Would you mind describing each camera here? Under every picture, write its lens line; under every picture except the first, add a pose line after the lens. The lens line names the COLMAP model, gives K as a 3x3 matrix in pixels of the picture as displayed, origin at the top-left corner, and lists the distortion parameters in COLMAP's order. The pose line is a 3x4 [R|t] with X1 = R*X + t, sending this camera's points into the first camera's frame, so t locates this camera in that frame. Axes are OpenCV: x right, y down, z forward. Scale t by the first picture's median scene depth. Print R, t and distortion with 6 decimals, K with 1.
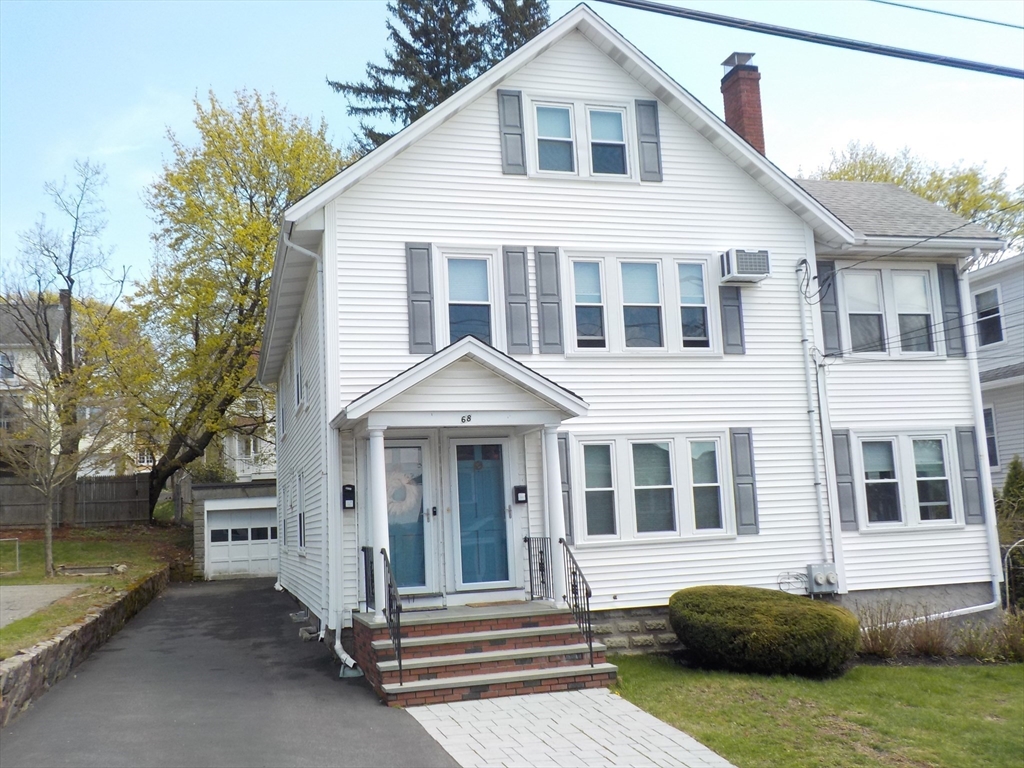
lens RADIAL K [[989.5, 0, 502.8], [0, 989.5, 382.9], [0, 0, 1]] dist [0.030356, 0.000000]
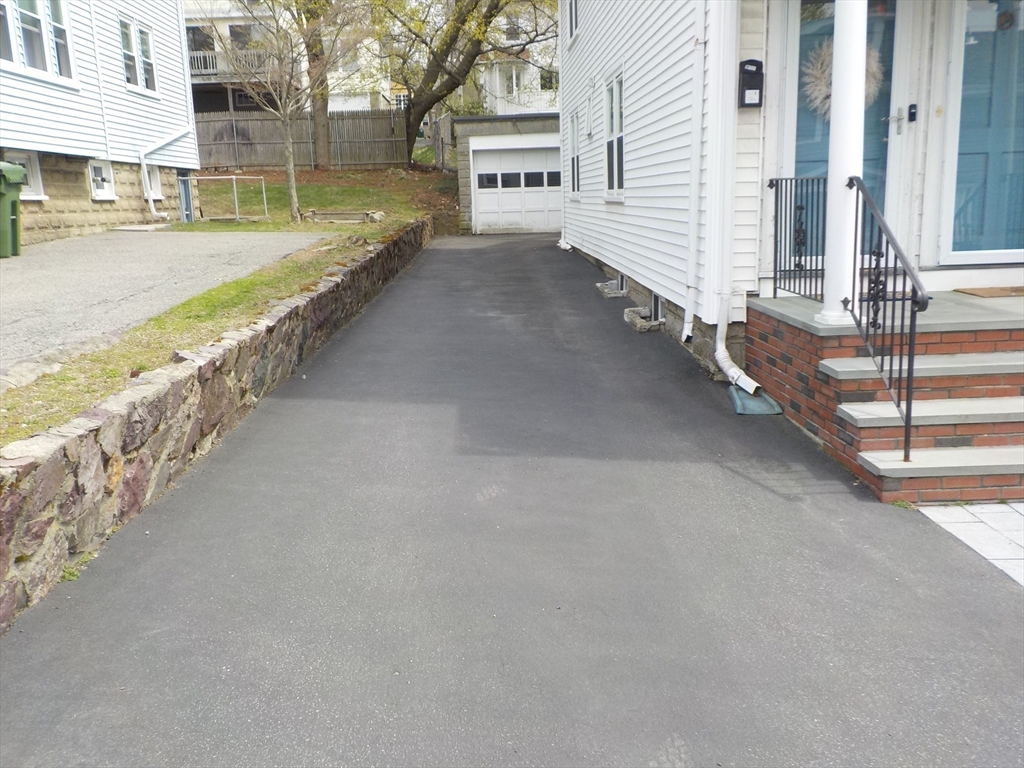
lens RADIAL K [[989.5, 0, 494.8], [0, 989.5, 397.6], [0, 0, 1]] dist [0.030356, 0.000000]
pose [[0.967295, 0.067852, -0.244412, -0.135062], [0.021374, 0.938329, 0.345084, 0.079313], [0.252753, -0.339022, 0.906190, 0.392096]]
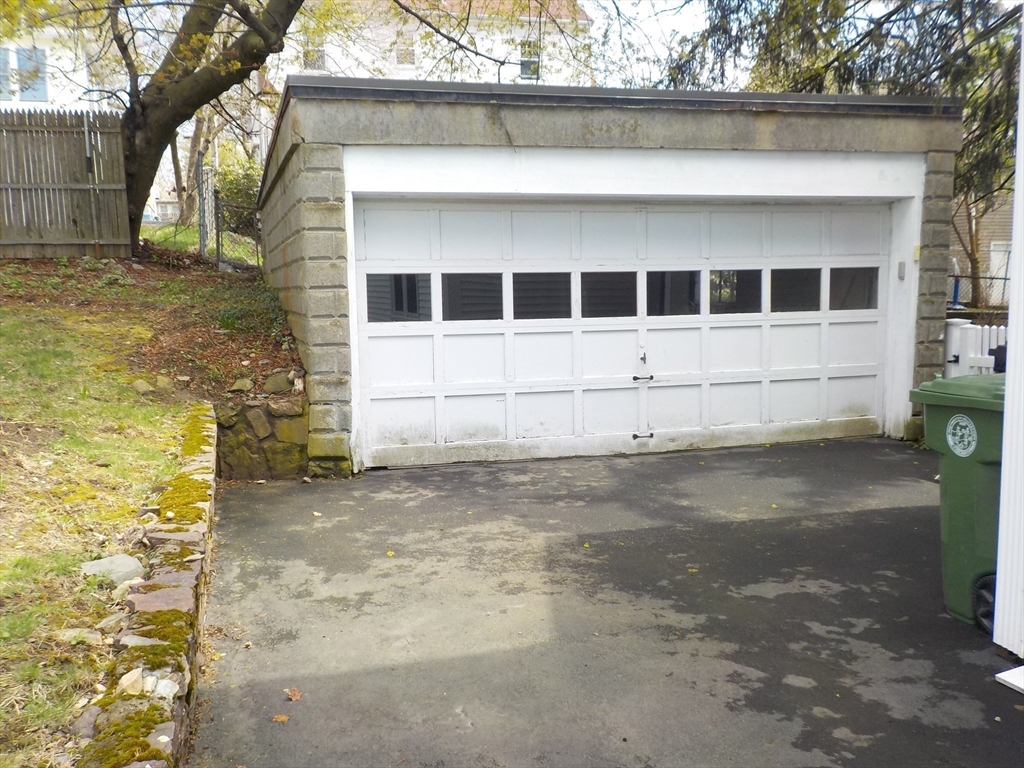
lens RADIAL K [[989.5, 0, 500.9], [0, 989.5, 381.3], [0, 0, 1]] dist [0.030356, 0.000000]
pose [[0.999514, 0.030749, 0.005195, -0.553358], [-0.031122, 0.972926, 0.229011, 0.246296], [0.001988, -0.229061, 0.973410, 1.592008]]
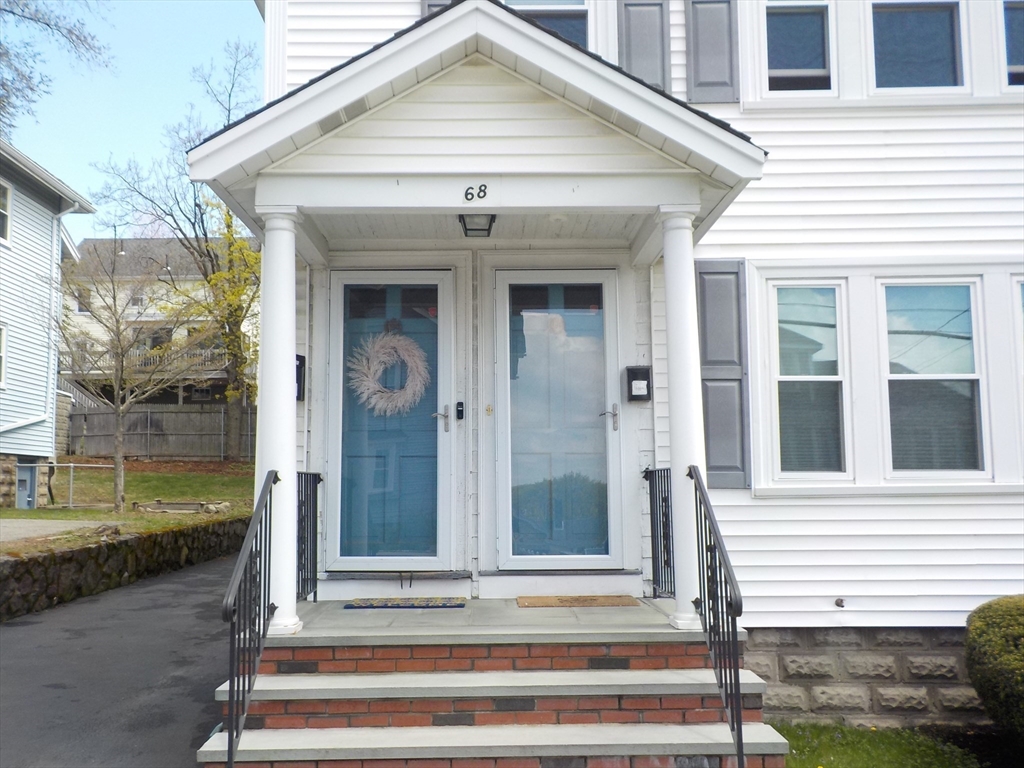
lens RADIAL K [[989.5, 0, 490.7], [0, 989.5, 377.8], [0, 0, 1]] dist [0.030356, 0.000000]
pose [[0.962203, 0.009781, -0.272159, 0.079002], [0.000210, 0.999328, 0.036655, 0.088859], [0.272334, -0.035327, 0.961554, 0.488082]]
